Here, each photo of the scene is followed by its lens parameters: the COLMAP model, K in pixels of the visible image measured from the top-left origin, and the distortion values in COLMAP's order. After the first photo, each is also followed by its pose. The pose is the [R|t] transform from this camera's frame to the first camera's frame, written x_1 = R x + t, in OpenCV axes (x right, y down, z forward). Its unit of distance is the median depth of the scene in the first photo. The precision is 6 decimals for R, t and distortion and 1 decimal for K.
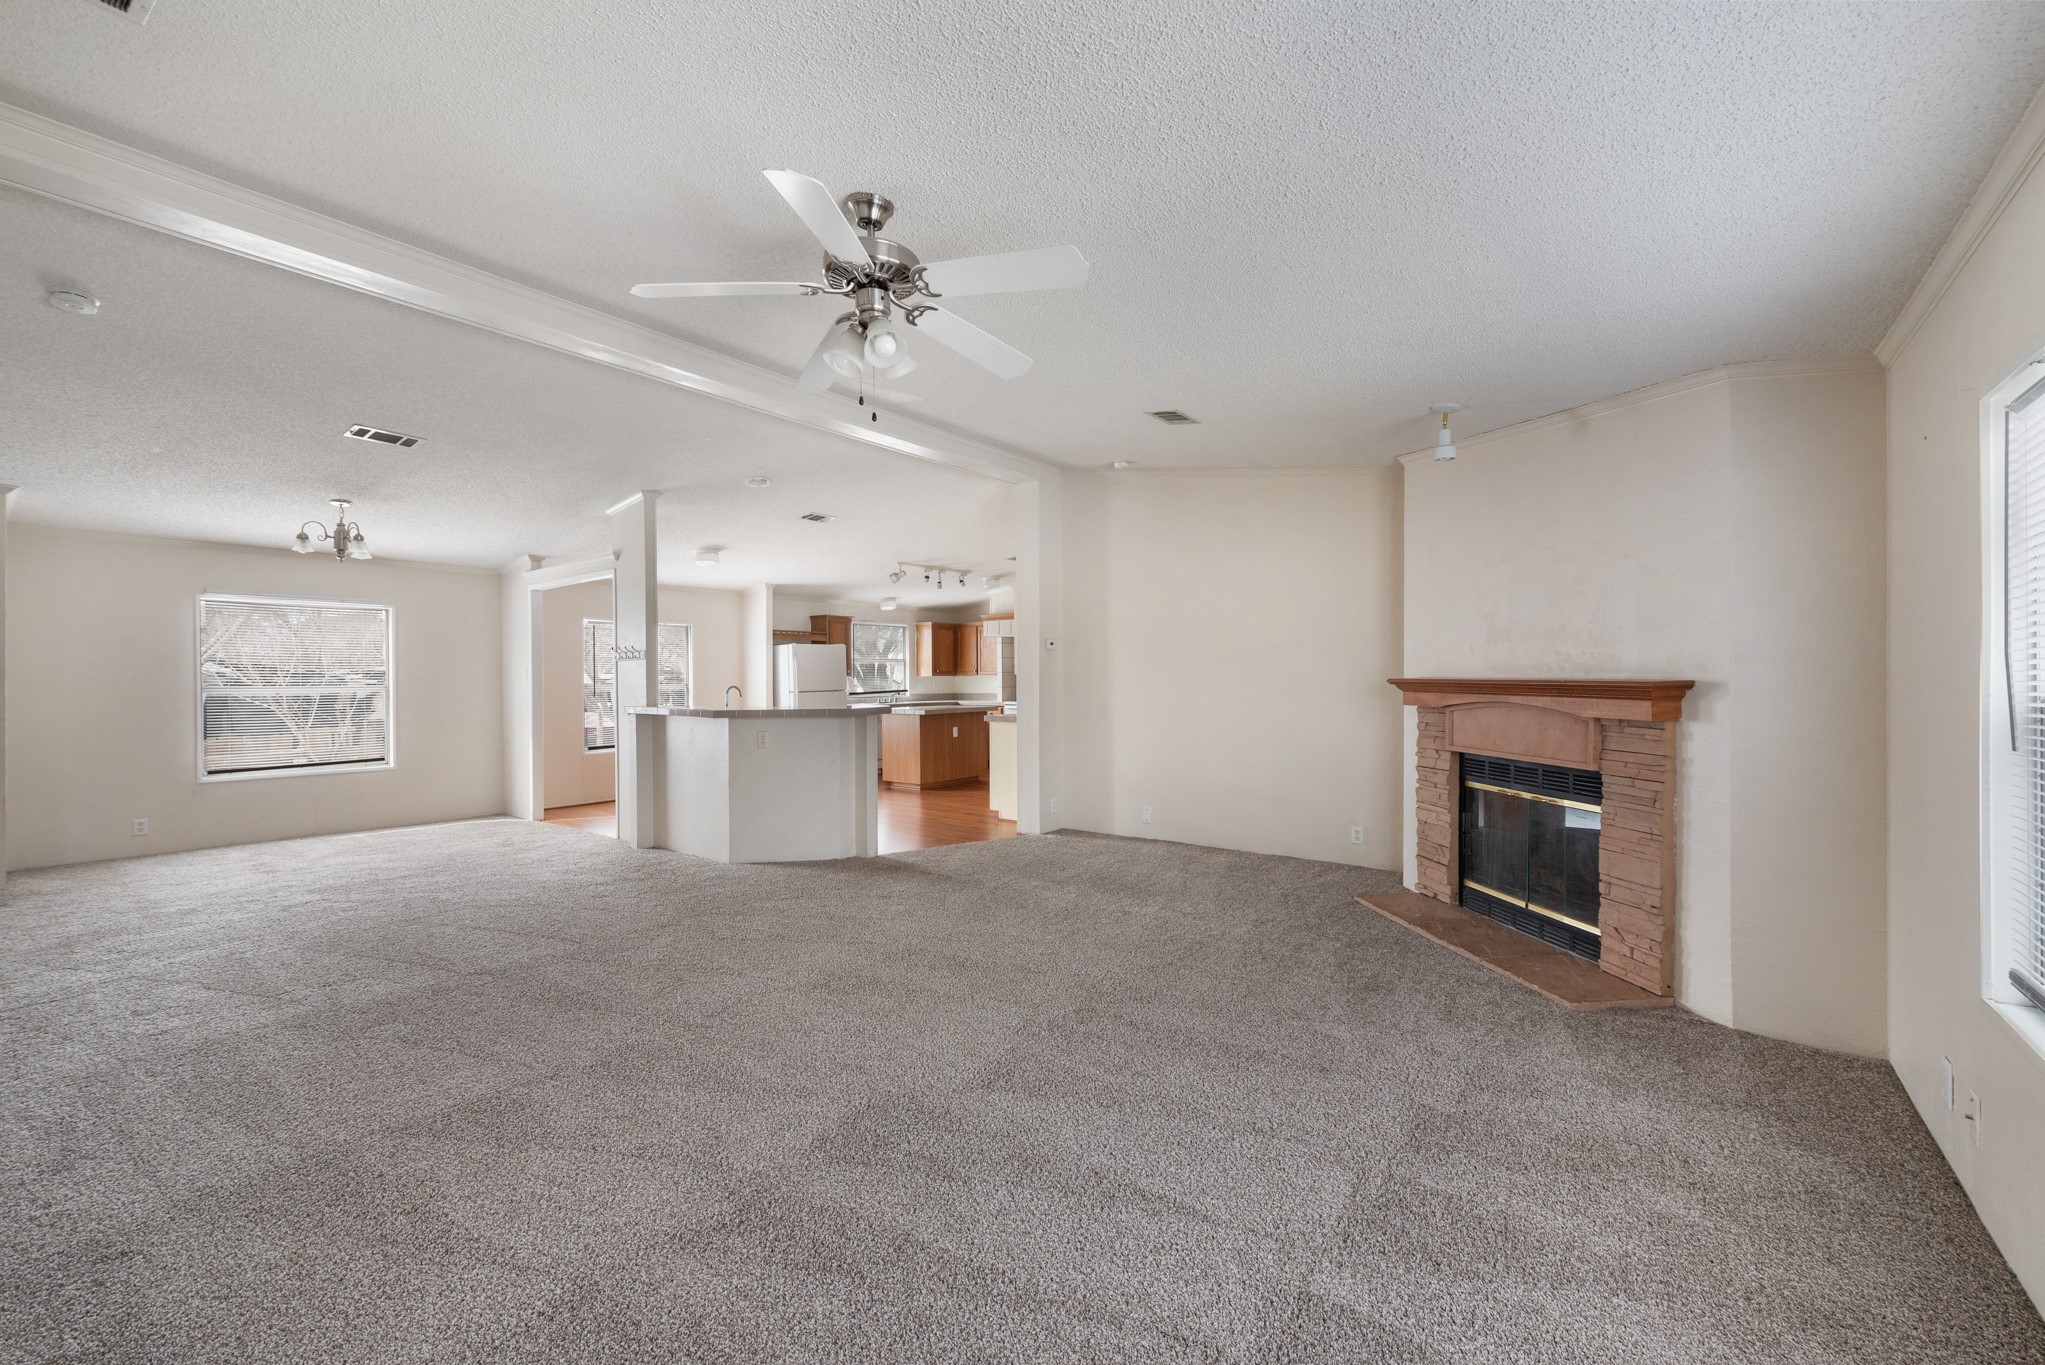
lens RADIAL K [[849.4, 0, 1032.7], [0, 849.4, 681.6], [0, 0, 1]] dist [0.001107, 0.000006]
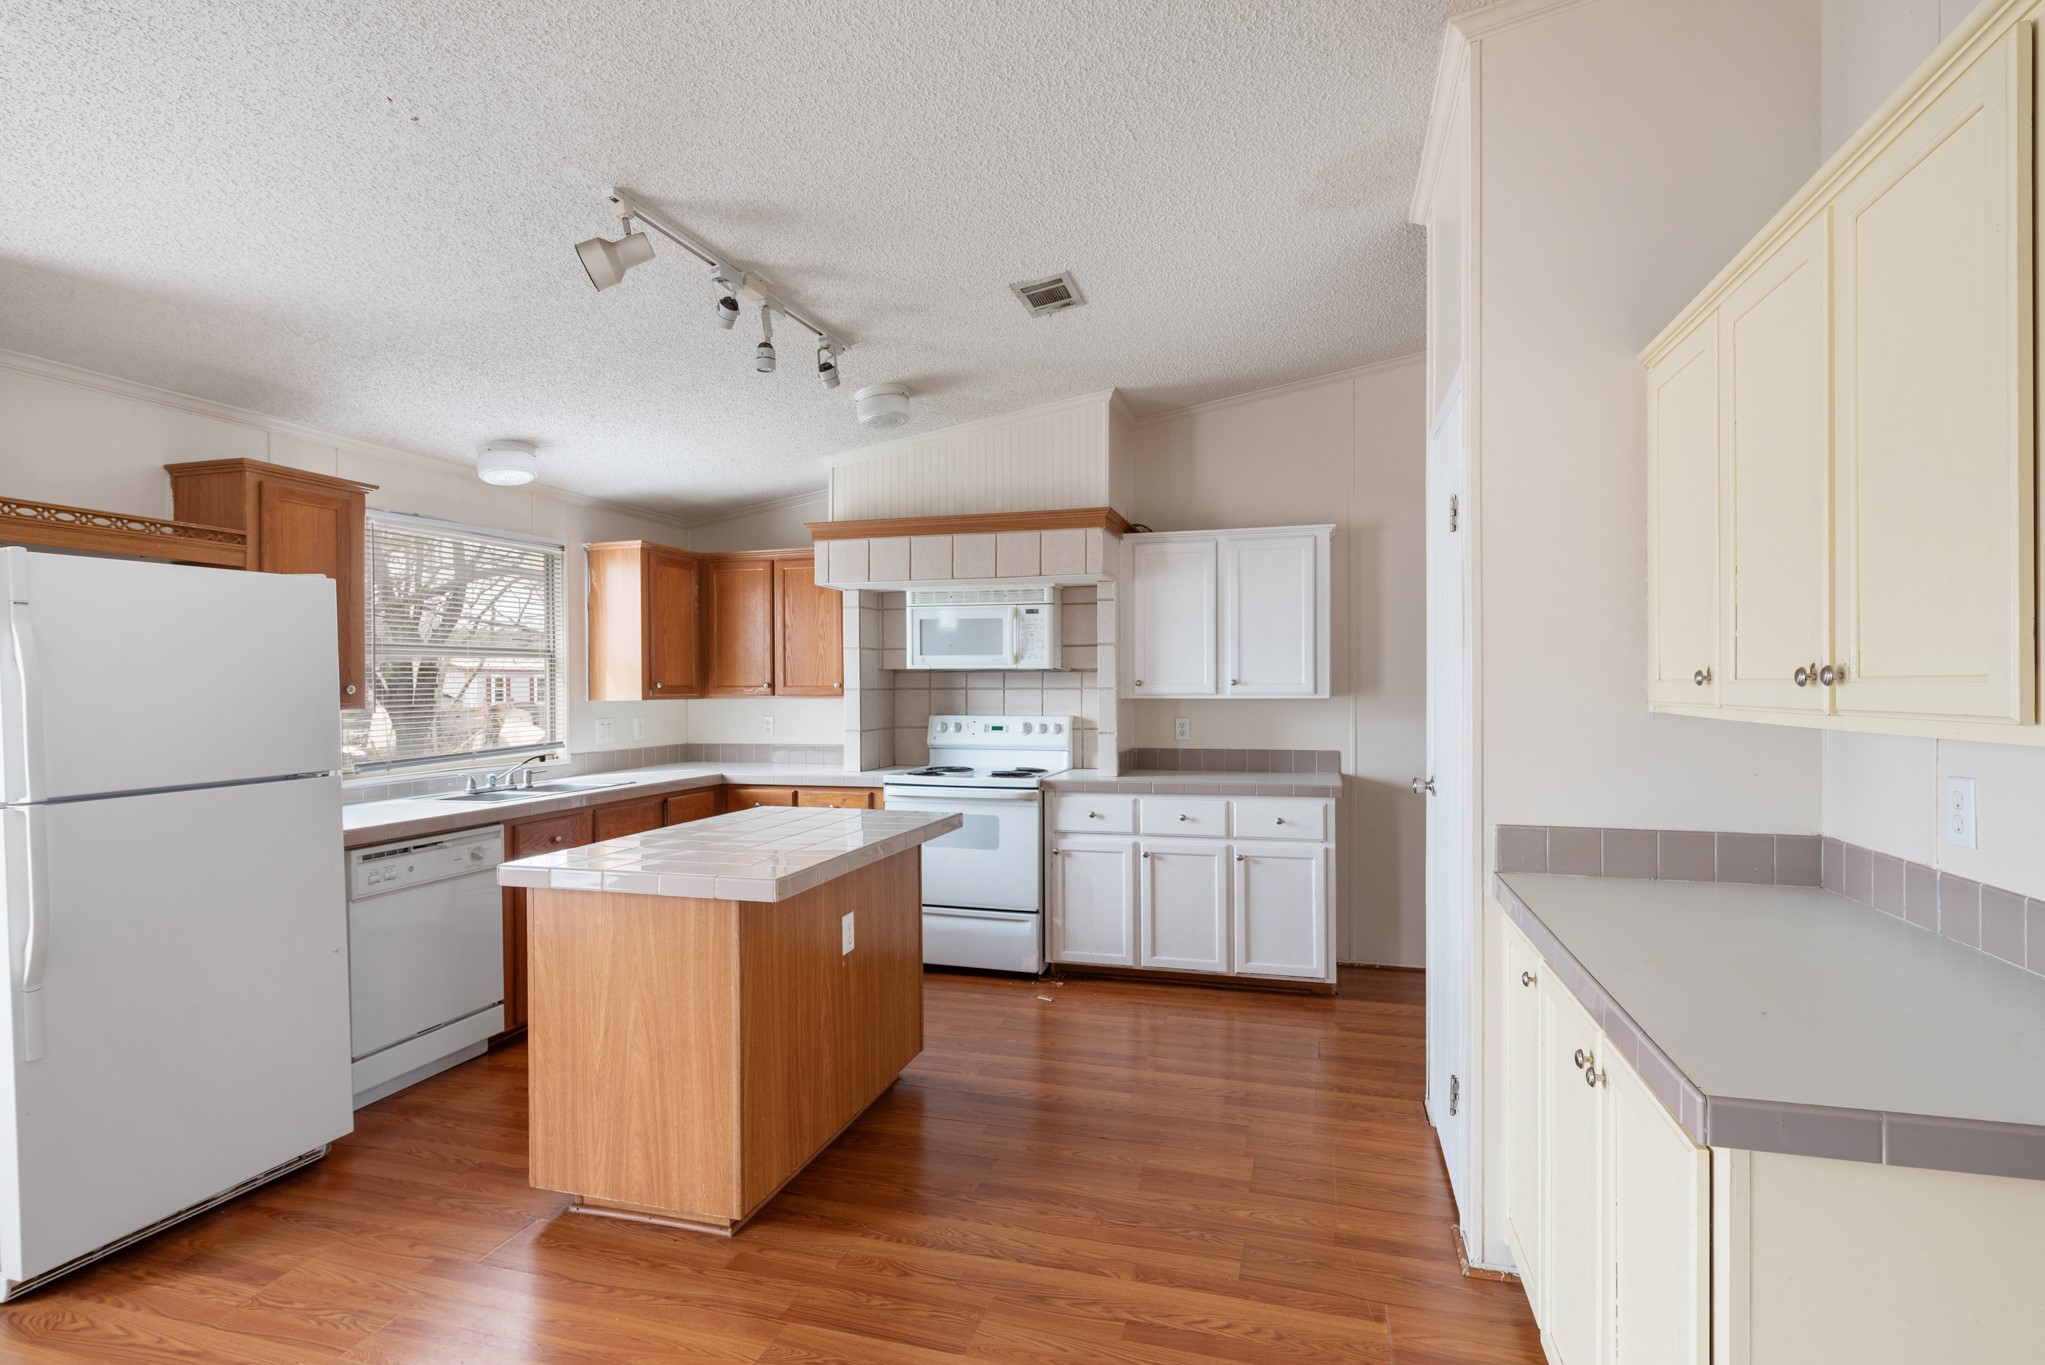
lens RADIAL K [[1026.0, 0, 1031.1], [0, 1026.0, 689.3], [0, 0, 1]] dist [0.010282, -0.000682]
pose [[0.933688, -0.001773, 0.358082, -0.135565], [0.002218, 0.999997, -0.000833, -0.011203], [-0.358080, 0.001572, 0.933690, 0.630053]]
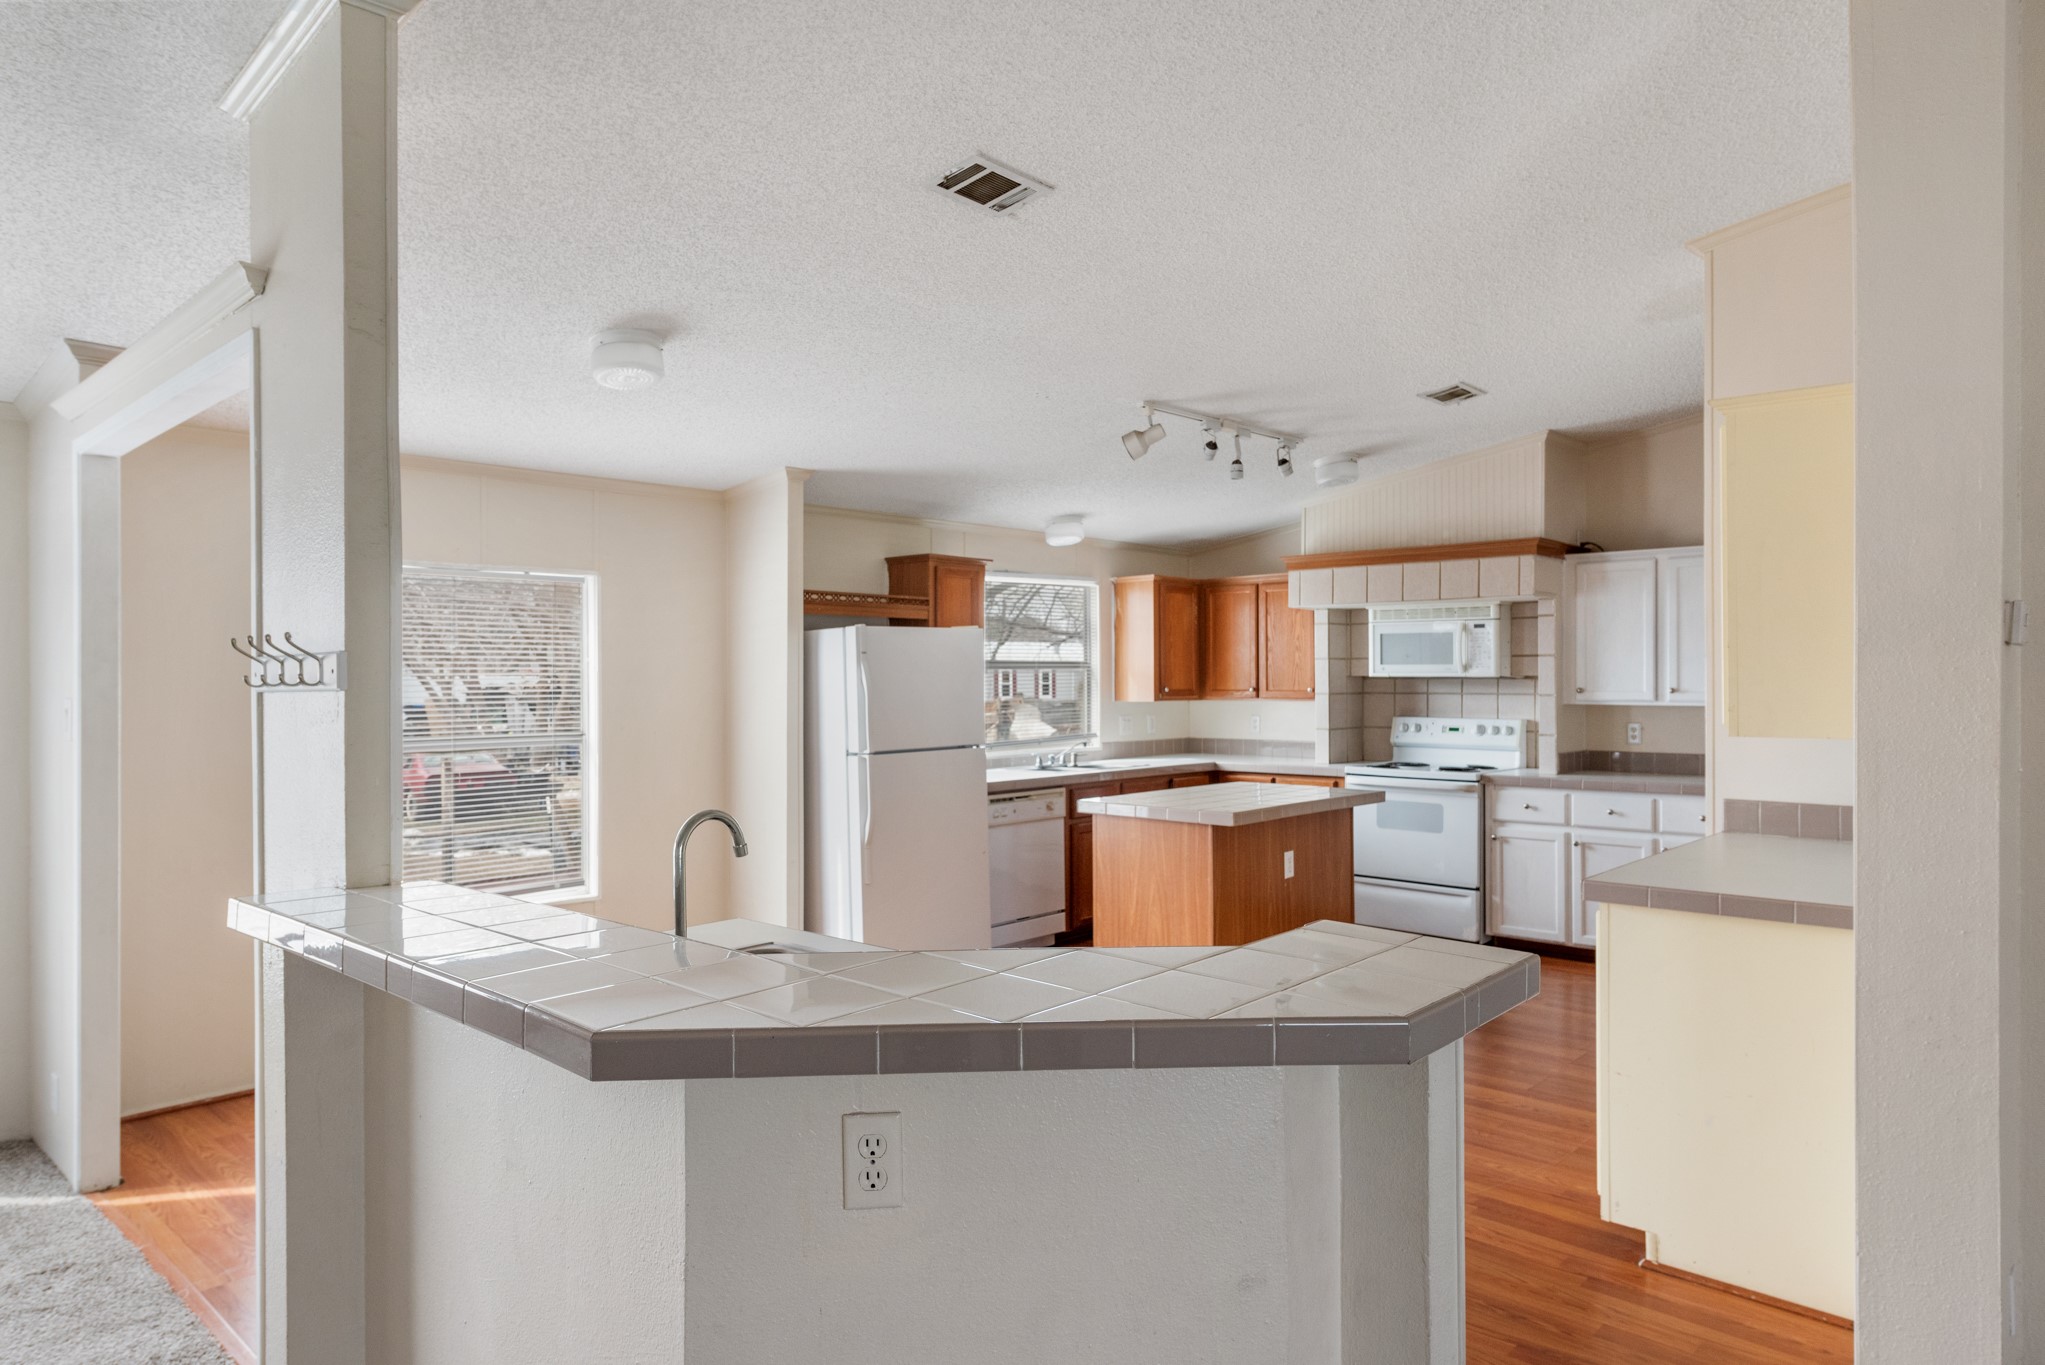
lens RADIAL K [[1280.1, 0, 1018.8], [0, 1280.1, 677.5], [0, 0, 1]] dist [0.004999, 0.001331]
pose [[0.995461, 0.001118, -0.095165, -0.140659], [-0.001641, 0.999984, -0.005418, -0.016586], [0.095157, 0.005549, 0.995447, 0.394382]]
